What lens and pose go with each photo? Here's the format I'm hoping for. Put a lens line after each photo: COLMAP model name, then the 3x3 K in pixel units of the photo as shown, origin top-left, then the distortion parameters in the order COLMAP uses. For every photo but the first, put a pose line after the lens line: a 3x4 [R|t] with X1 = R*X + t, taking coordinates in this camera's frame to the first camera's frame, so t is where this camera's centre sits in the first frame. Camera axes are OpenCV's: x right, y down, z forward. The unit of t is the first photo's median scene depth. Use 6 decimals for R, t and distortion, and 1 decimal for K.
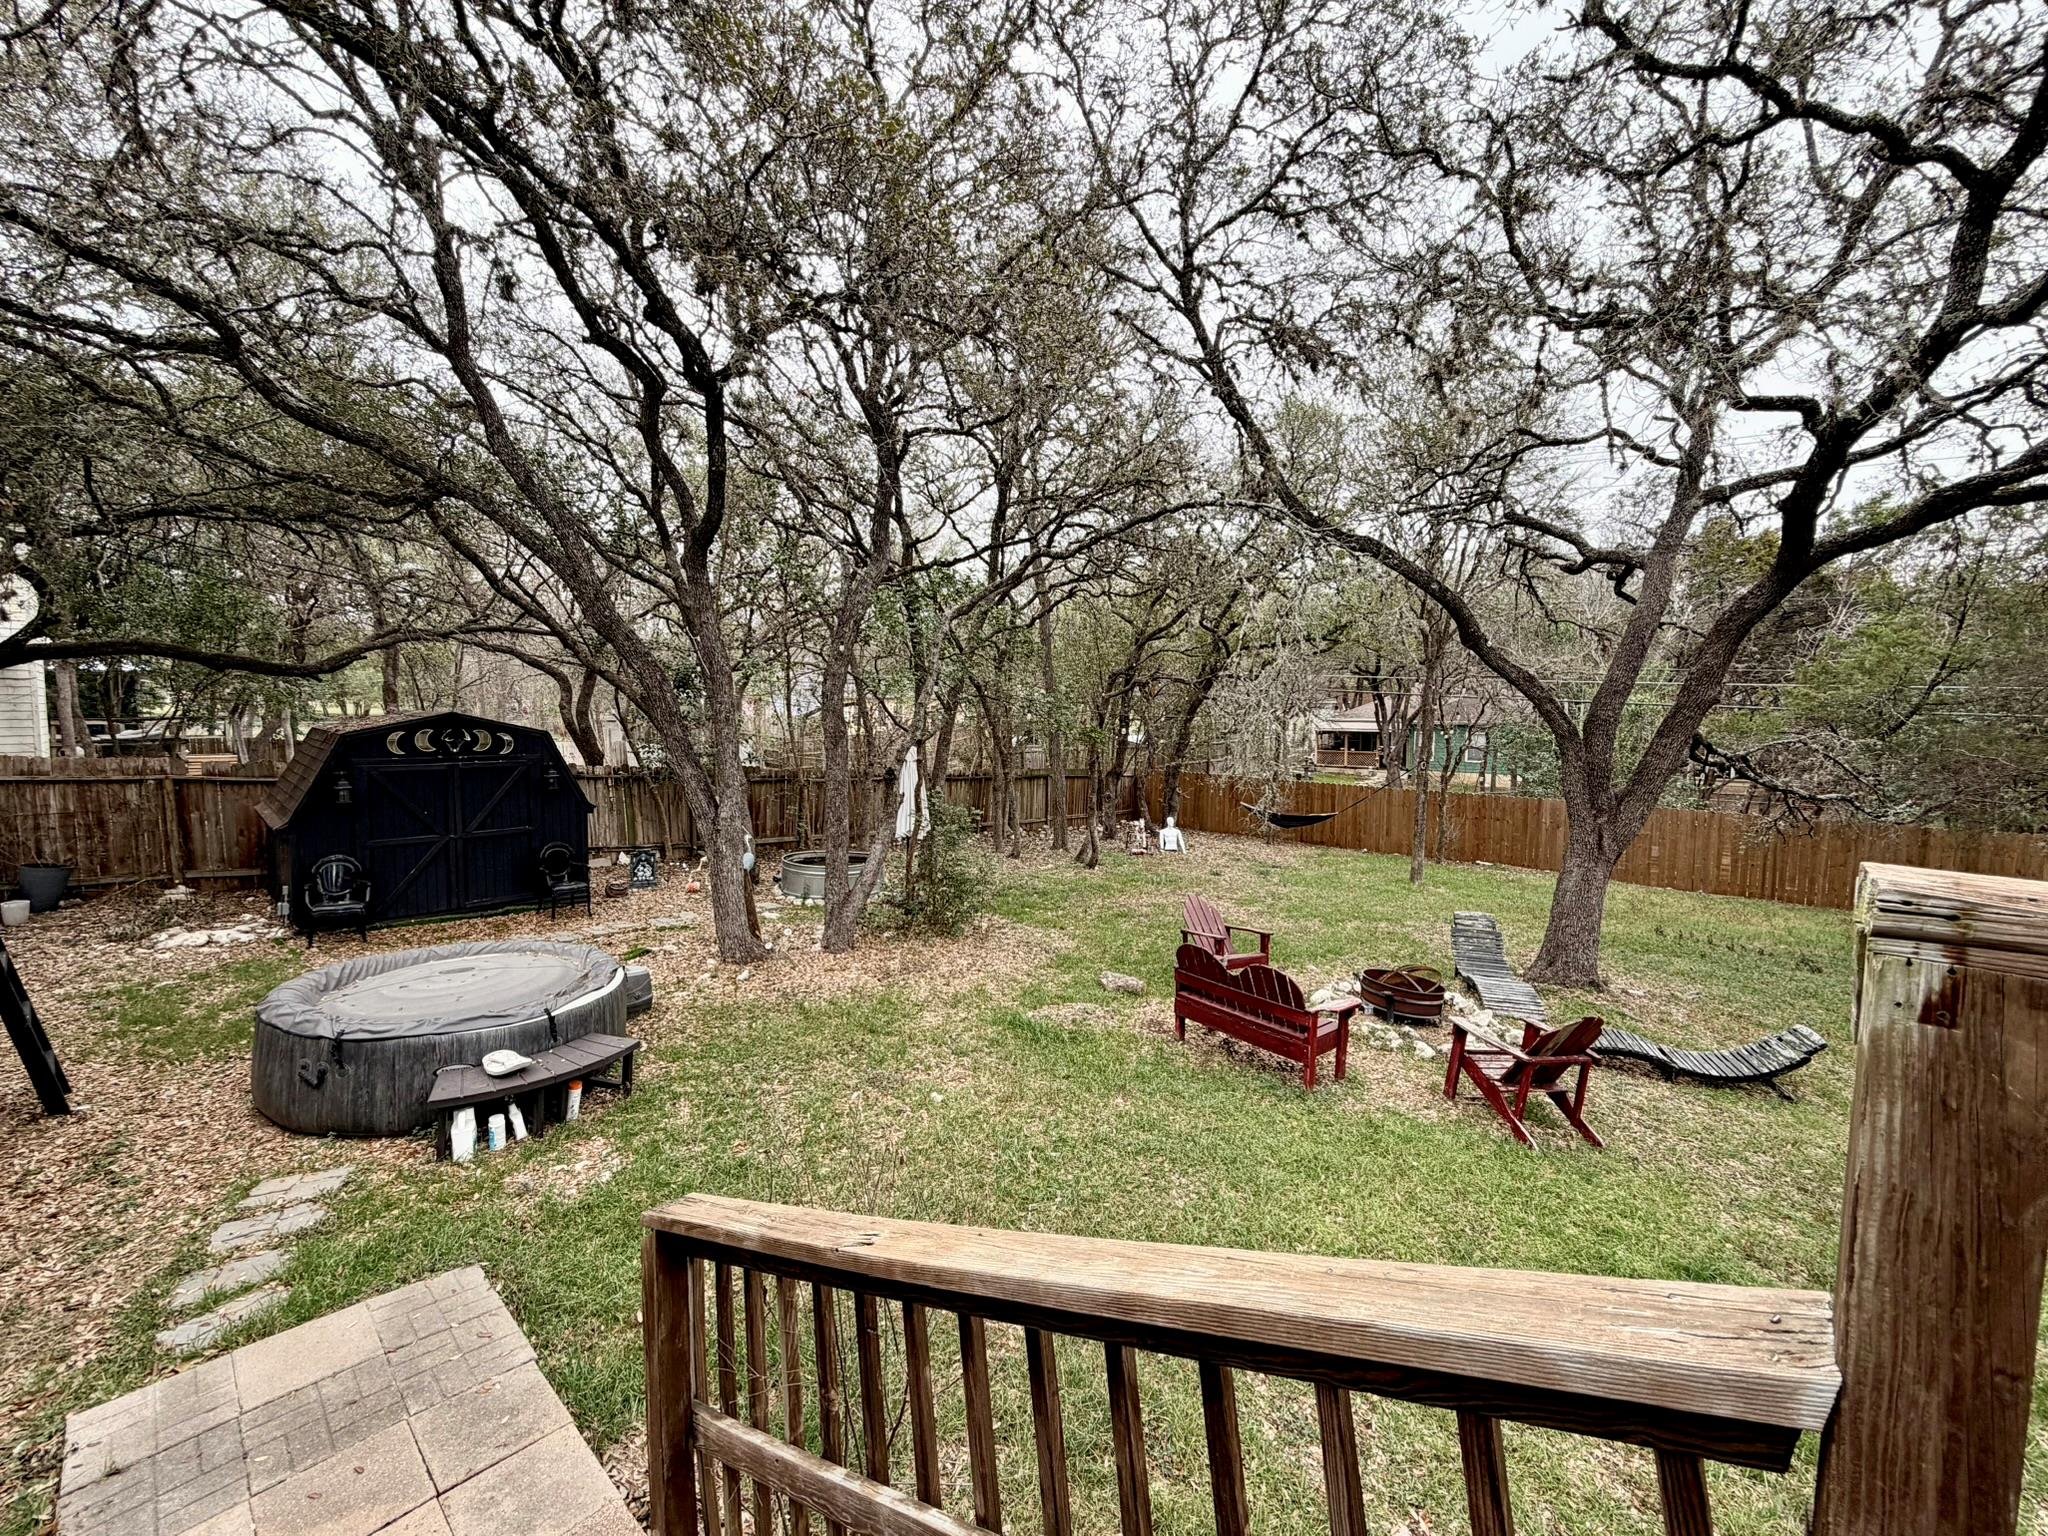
lens RADIAL K [[810.6, 0, 1015.2], [0, 810.6, 772.8], [0, 0, 1]] dist [0.000785, -0.000638]
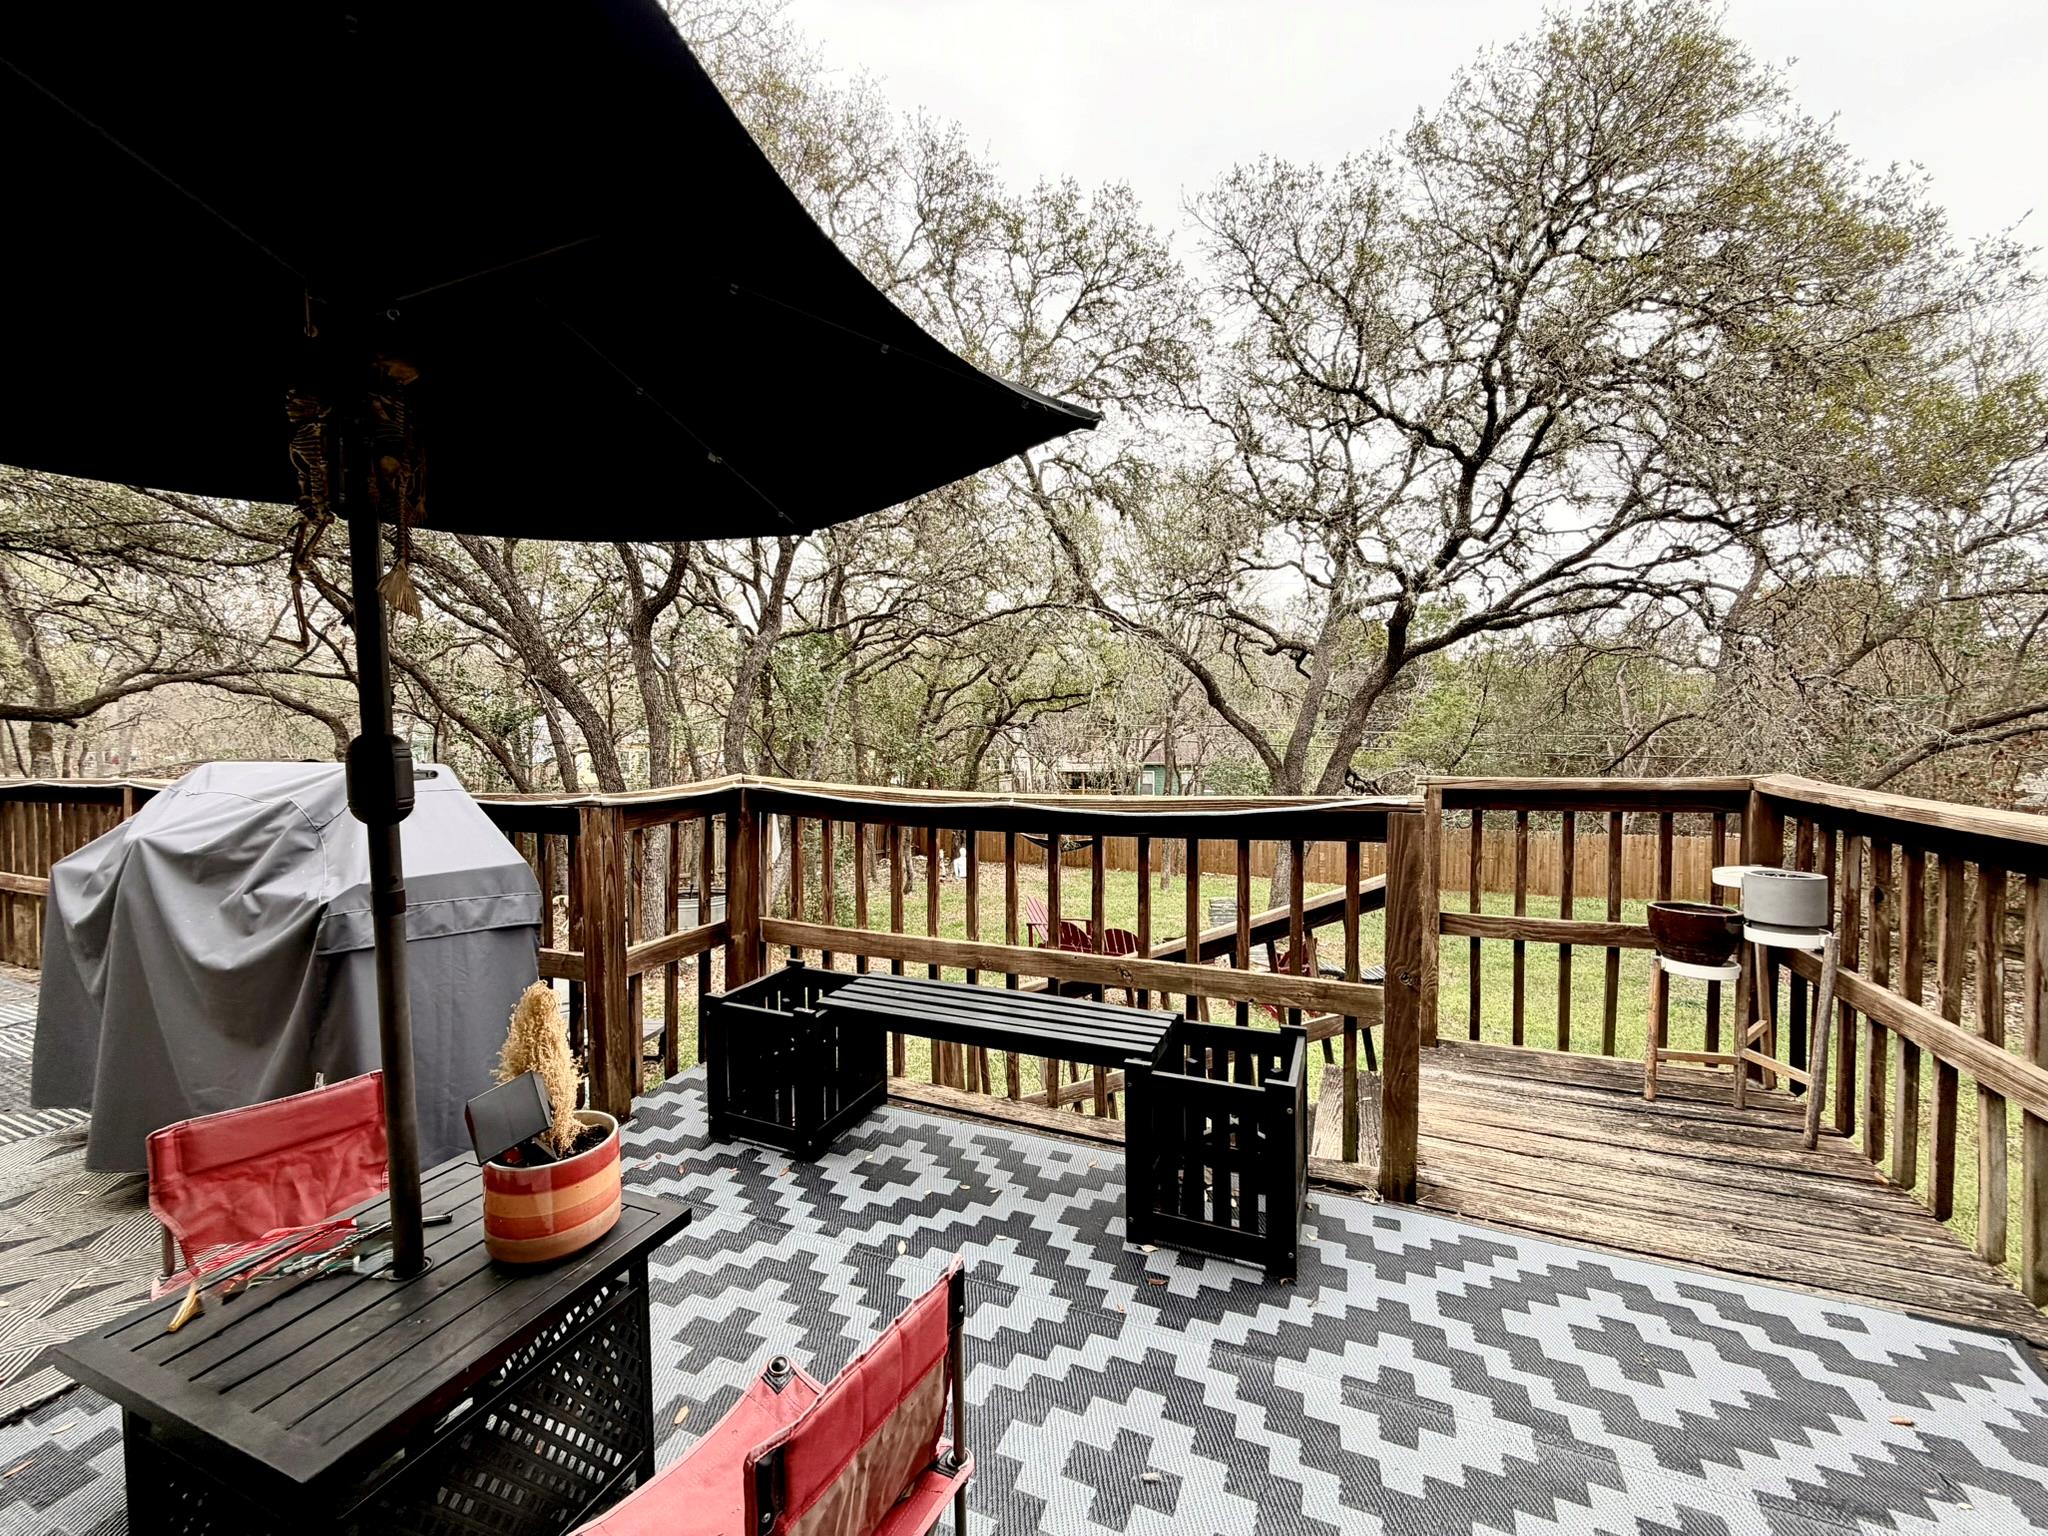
lens RADIAL K [[810.6, 0, 1022.0], [0, 810.6, 772.5], [0, 0, 1]] dist [0.000785, -0.000638]
pose [[0.946279, -0.014876, 0.323009, -0.302184], [0.032492, 0.998260, -0.049214, 0.024348], [-0.321715, 0.057066, 0.945115, -0.308066]]
